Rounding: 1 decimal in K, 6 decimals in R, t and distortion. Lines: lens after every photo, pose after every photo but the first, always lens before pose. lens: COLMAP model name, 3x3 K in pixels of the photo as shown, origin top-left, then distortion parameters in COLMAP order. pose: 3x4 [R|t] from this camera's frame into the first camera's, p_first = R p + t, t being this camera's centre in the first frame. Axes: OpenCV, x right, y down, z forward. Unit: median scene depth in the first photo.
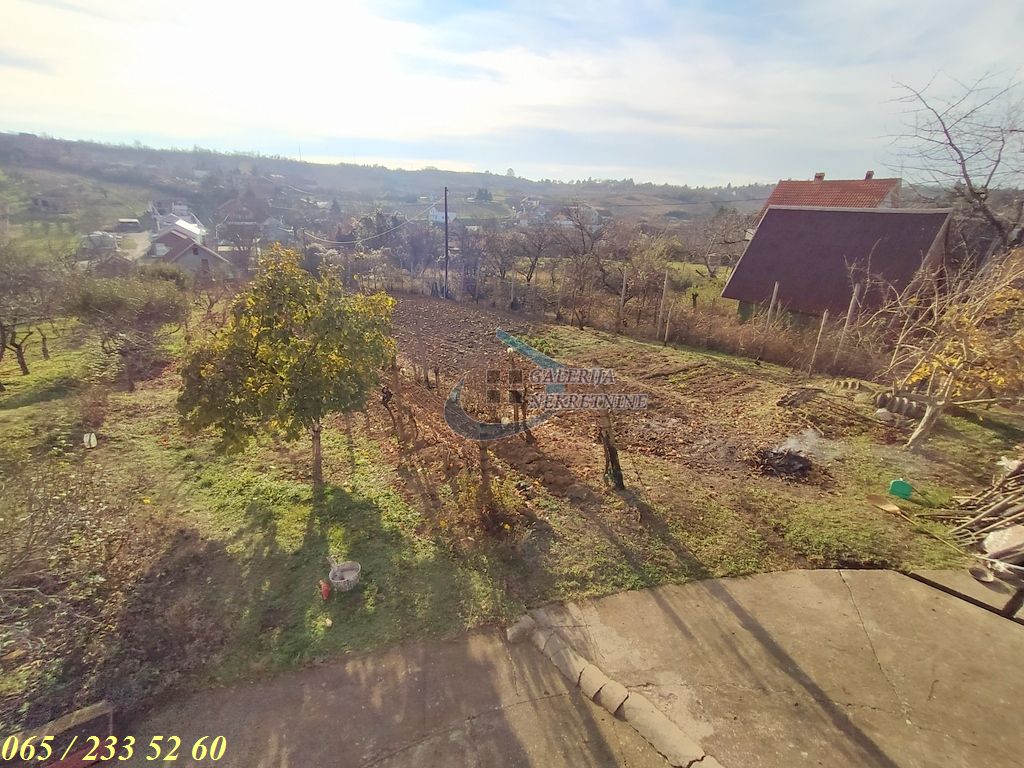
lens RADIAL K [[448.0, 0, 513.0], [0, 448.0, 384.8], [0, 0, 1]] dist [0.004943, -0.002144]
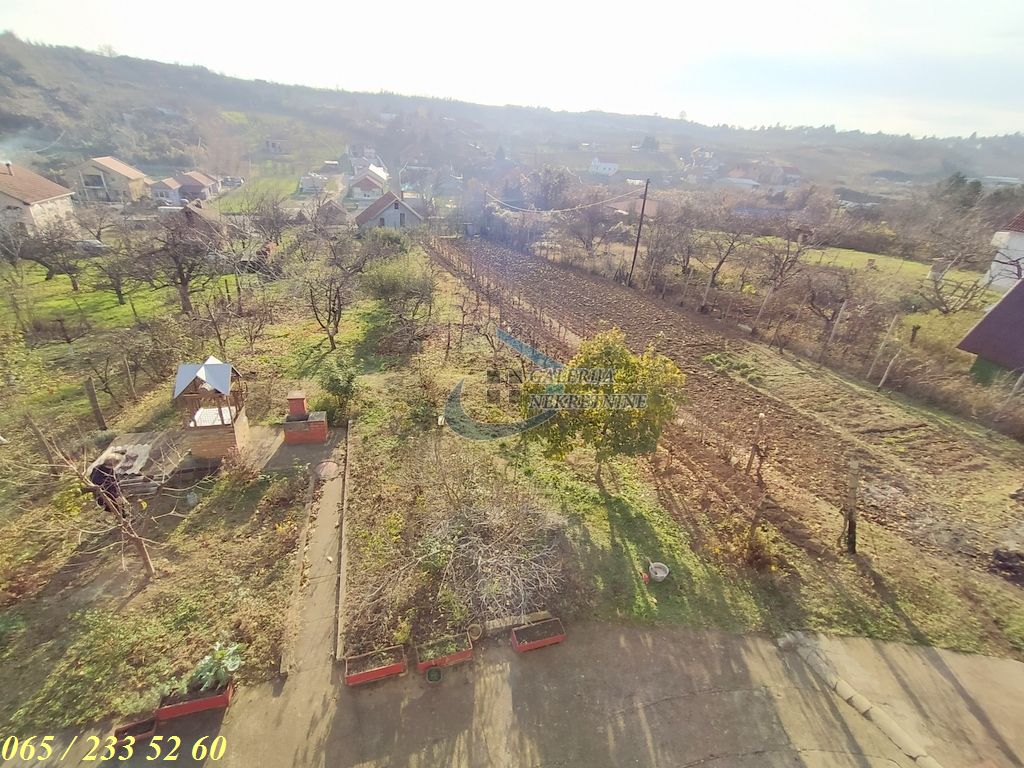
lens RADIAL K [[448.0, 0, 509.7], [0, 448.0, 380.9], [0, 0, 1]] dist [0.004943, -0.002144]
pose [[0.951612, 0.160465, -0.262080, -0.282645], [-0.131668, 0.983497, 0.124083, -0.183973], [0.277666, -0.083571, 0.957036, -0.305657]]
